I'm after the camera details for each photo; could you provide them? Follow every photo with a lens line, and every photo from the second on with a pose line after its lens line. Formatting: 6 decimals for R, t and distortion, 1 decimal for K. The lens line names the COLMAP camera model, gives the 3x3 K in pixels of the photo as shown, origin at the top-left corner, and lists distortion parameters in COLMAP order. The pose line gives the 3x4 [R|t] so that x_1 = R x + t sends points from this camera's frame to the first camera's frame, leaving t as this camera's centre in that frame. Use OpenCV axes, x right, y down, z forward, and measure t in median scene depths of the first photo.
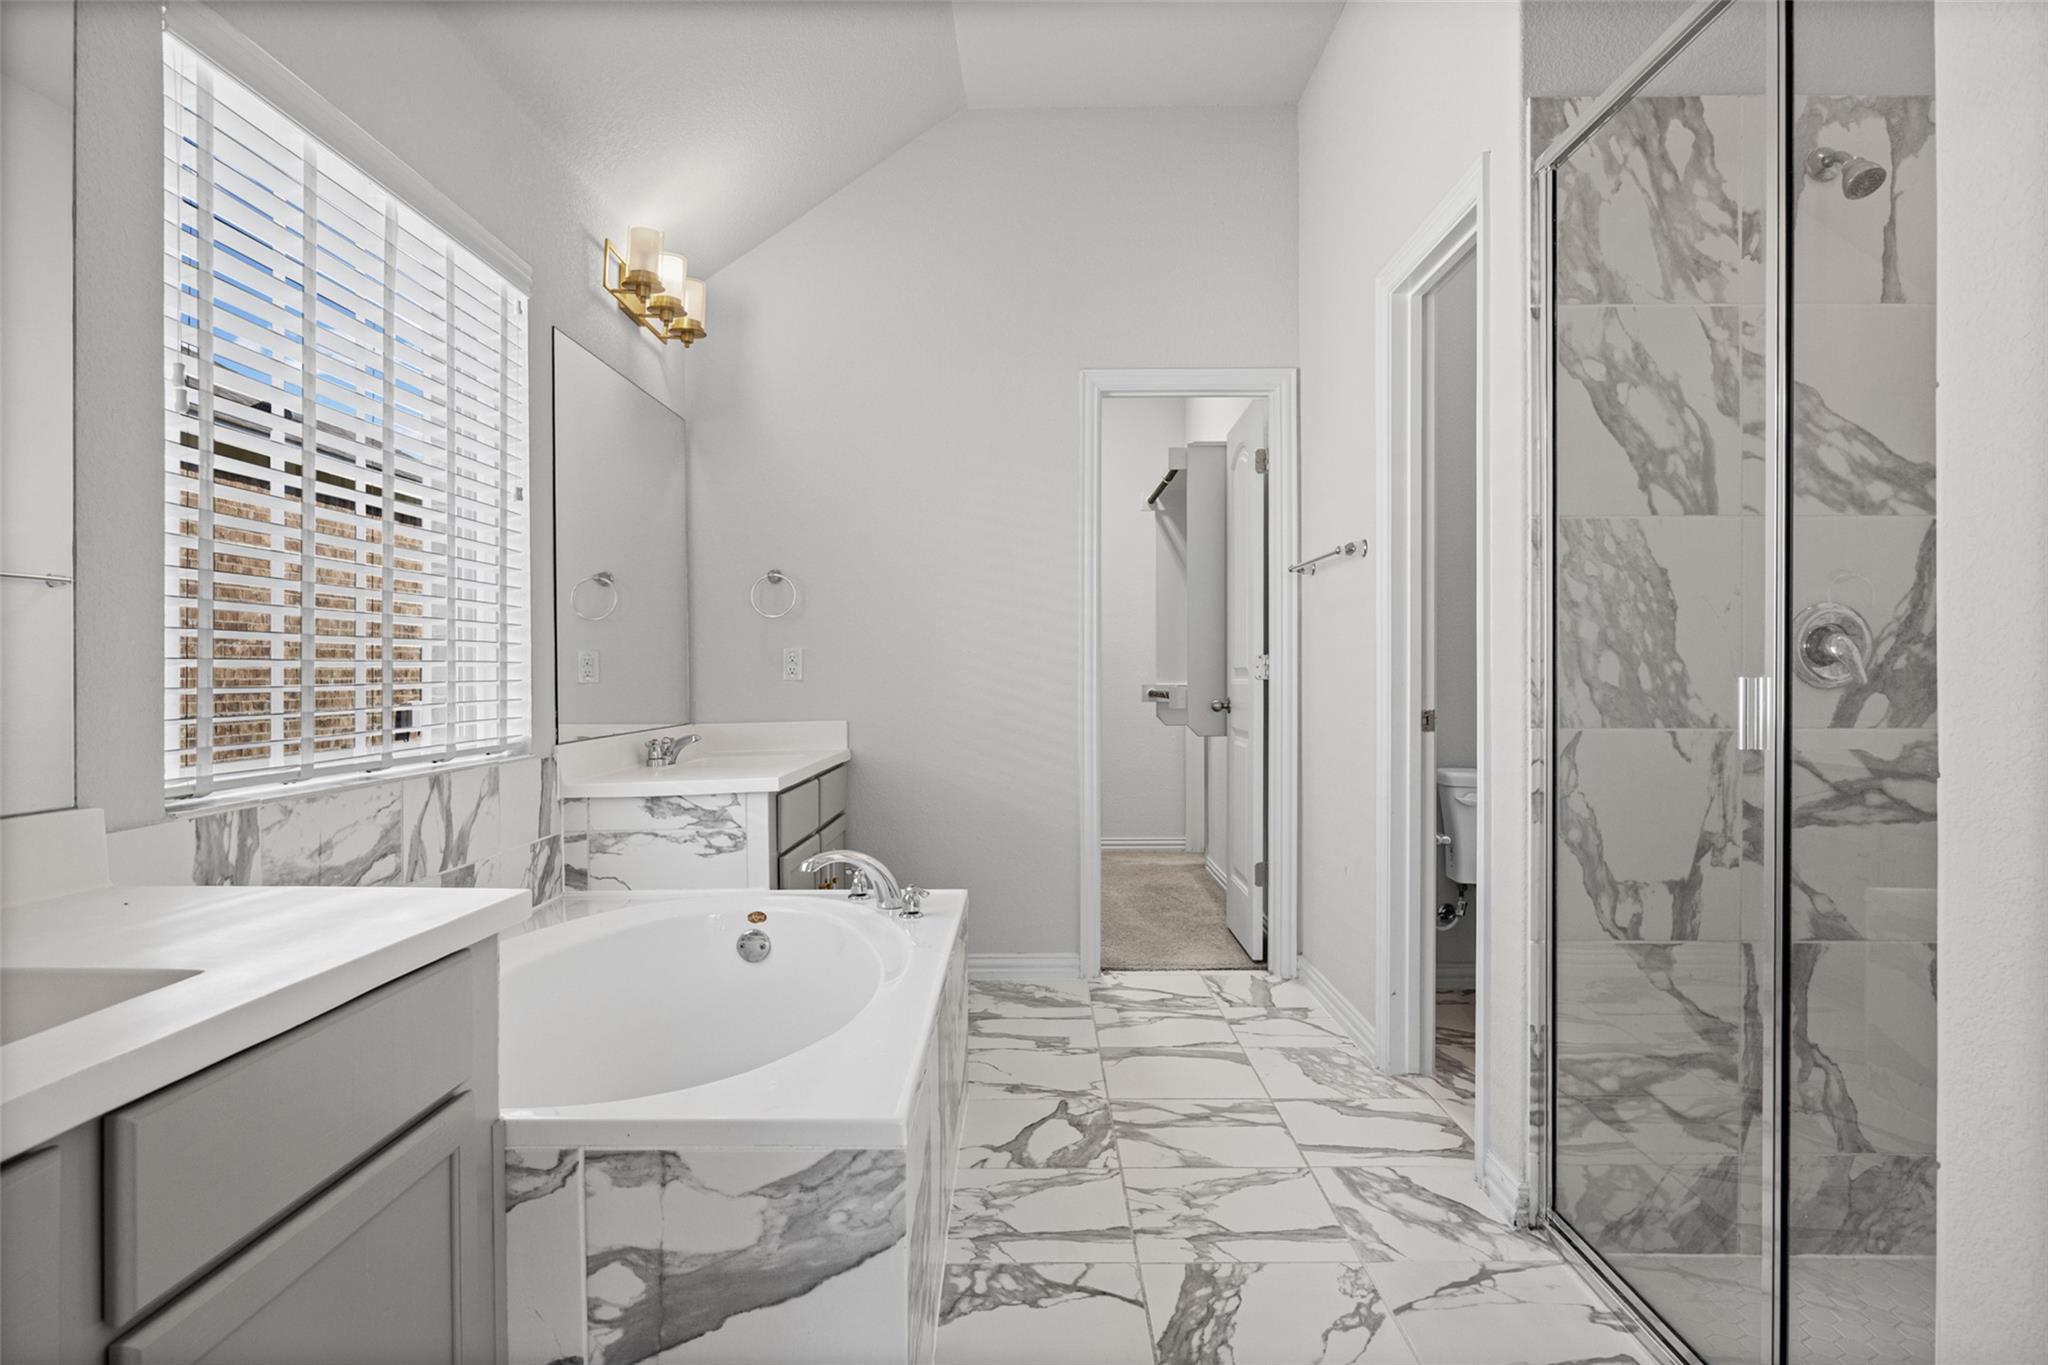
lens RADIAL K [[1181.9, 0, 1037.3], [0, 1181.9, 678.0], [0, 0, 1]] dist [-0.002982, 0.003155]
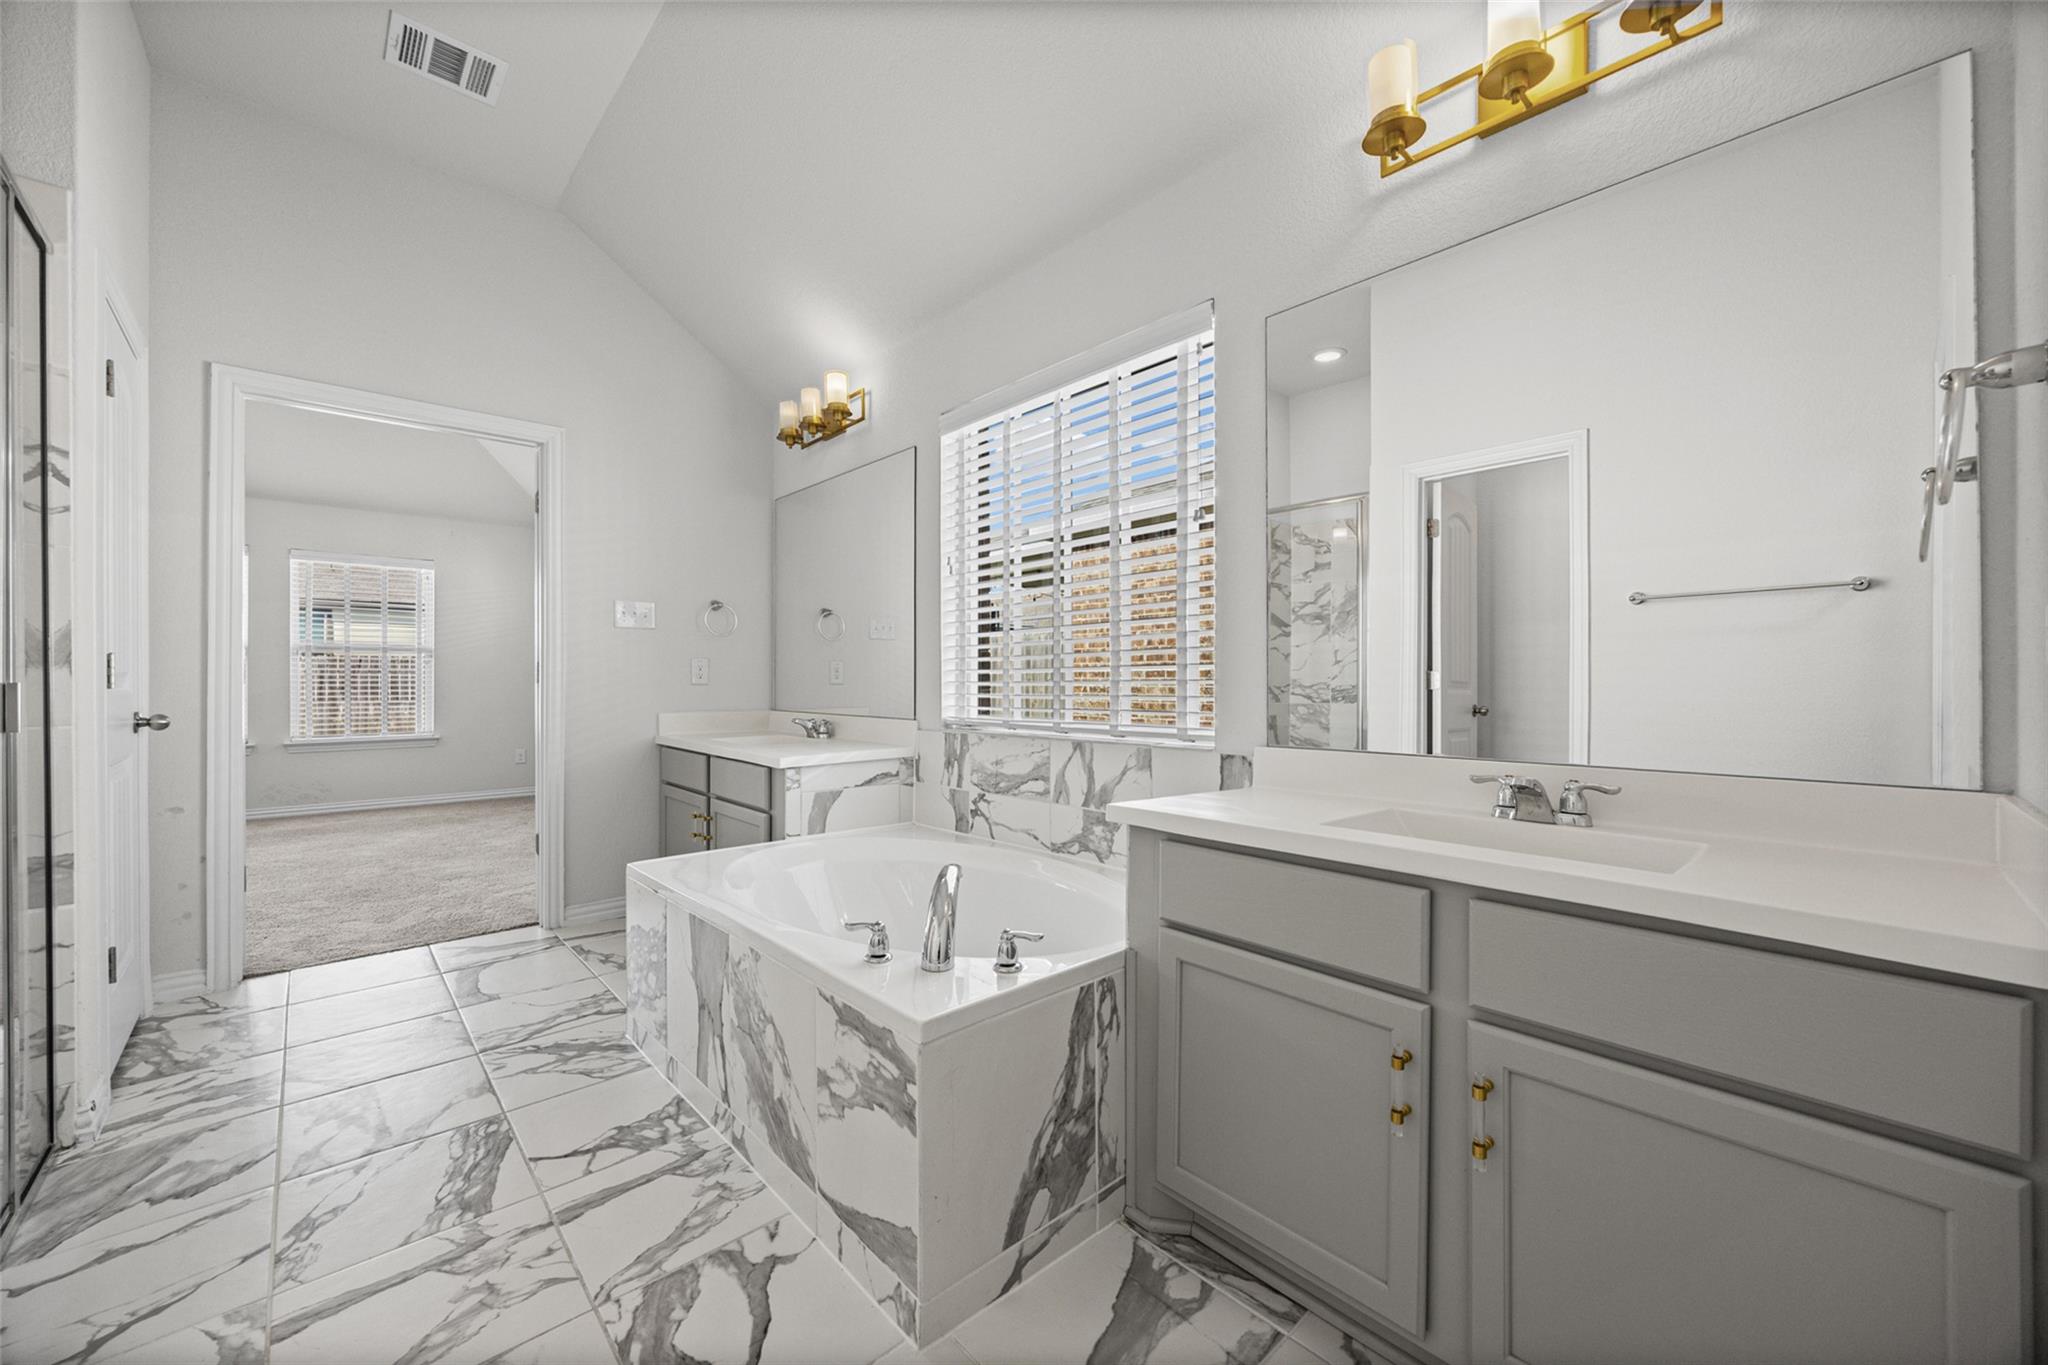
lens RADIAL K [[788.7, 0, 1036.1], [0, 788.7, 683.2], [0, 0, 1]] dist [-0.001486, 0.000105]
pose [[-0.735982, 0.015345, -0.676827, 0.217972], [0.007689, 0.999868, 0.014308, -0.008577], [0.676957, 0.005327, -0.736003, 1.698745]]
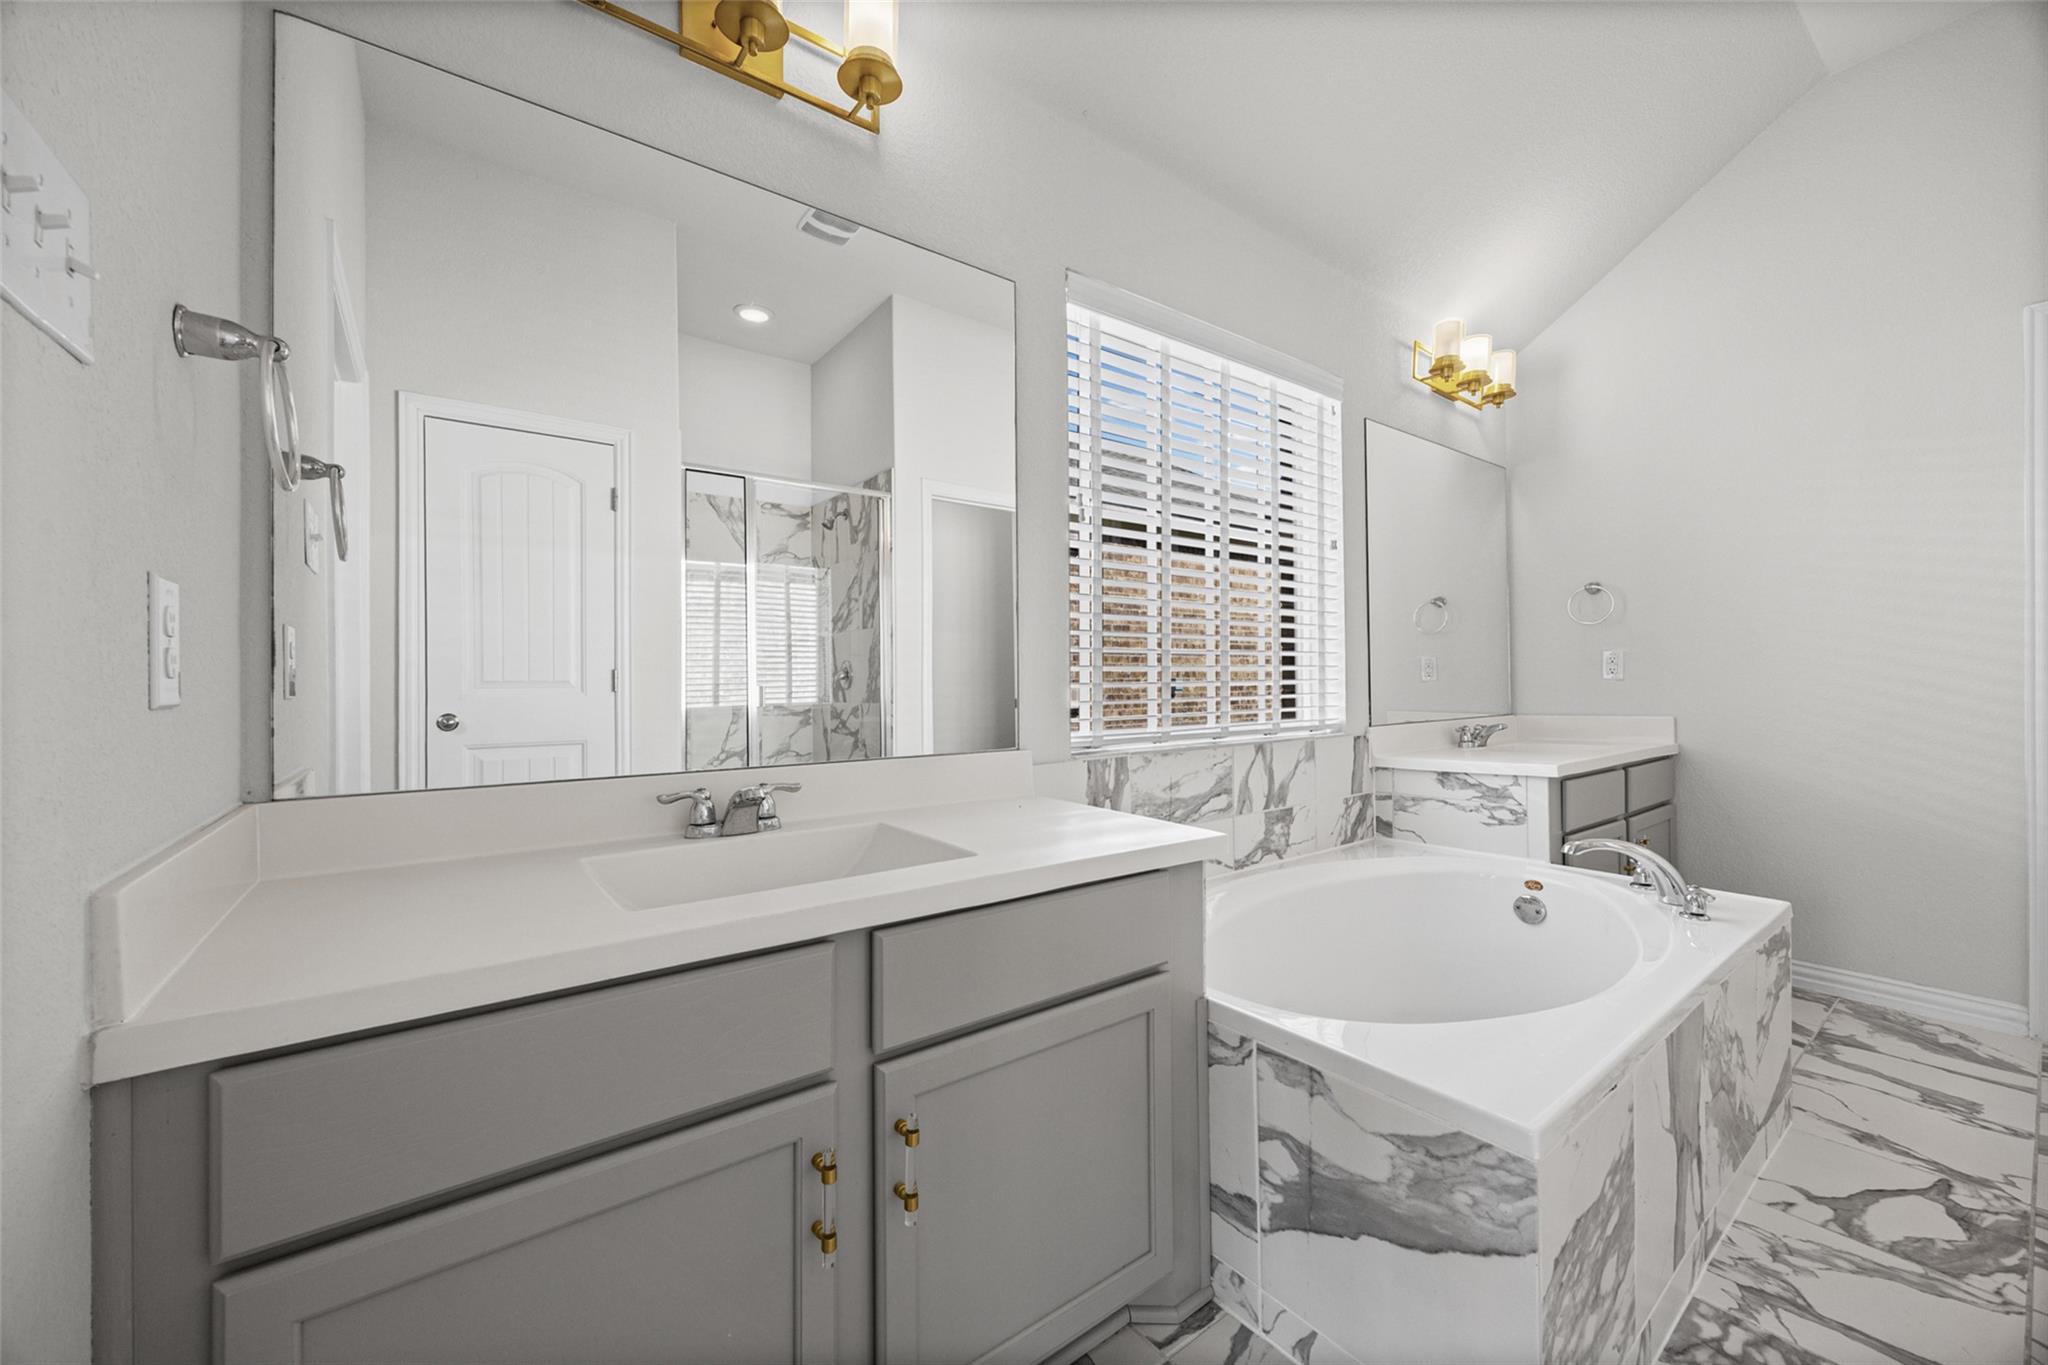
lens RADIAL K [[788.7, 0, 1017.0], [0, 788.7, 677.8], [0, 0, 1]] dist [-0.001486, 0.000105]
pose [[0.599072, -0.002015, -0.800693, 0.092853], [0.001147, 0.999998, -0.001658, 0.001888], [0.800694, 0.000075, 0.599073, 0.170705]]
